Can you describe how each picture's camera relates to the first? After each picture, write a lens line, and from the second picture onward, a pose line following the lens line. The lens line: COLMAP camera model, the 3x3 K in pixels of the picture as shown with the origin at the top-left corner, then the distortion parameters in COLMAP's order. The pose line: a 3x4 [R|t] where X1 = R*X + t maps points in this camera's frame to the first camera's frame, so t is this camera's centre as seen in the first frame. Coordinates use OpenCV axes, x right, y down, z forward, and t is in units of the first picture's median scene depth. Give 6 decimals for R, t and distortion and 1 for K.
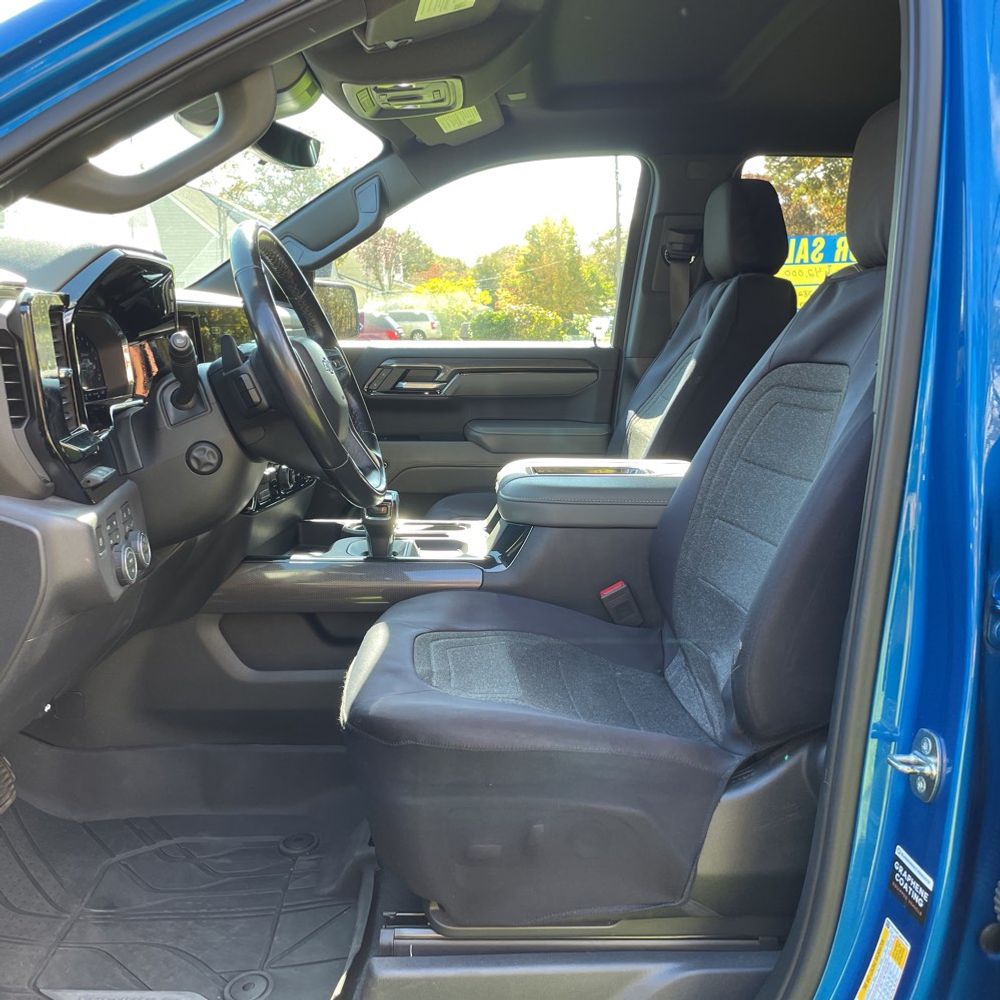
lens RADIAL K [[1007.4, 0, 498.1], [0, 1007.4, 496.7], [0, 0, 1]] dist [0.101565, -0.135186]
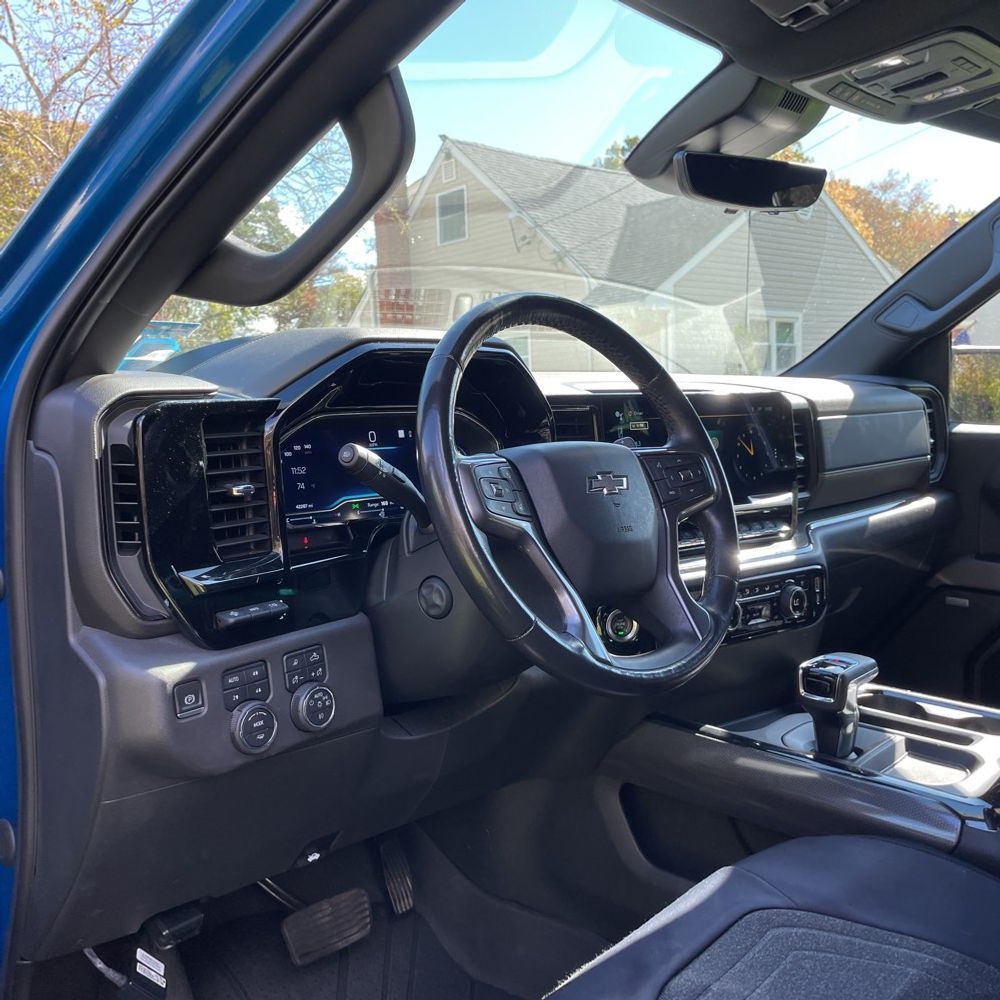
lens RADIAL K [[1007.4, 0, 498.1], [0, 1007.4, 496.7], [0, 0, 1]] dist [0.101565, -0.135186]
pose [[0.700311, 0.052973, -0.711870, 0.290933], [-0.100429, 0.994636, -0.024784, -0.100680], [0.706738, 0.088849, 0.701874, 0.486751]]
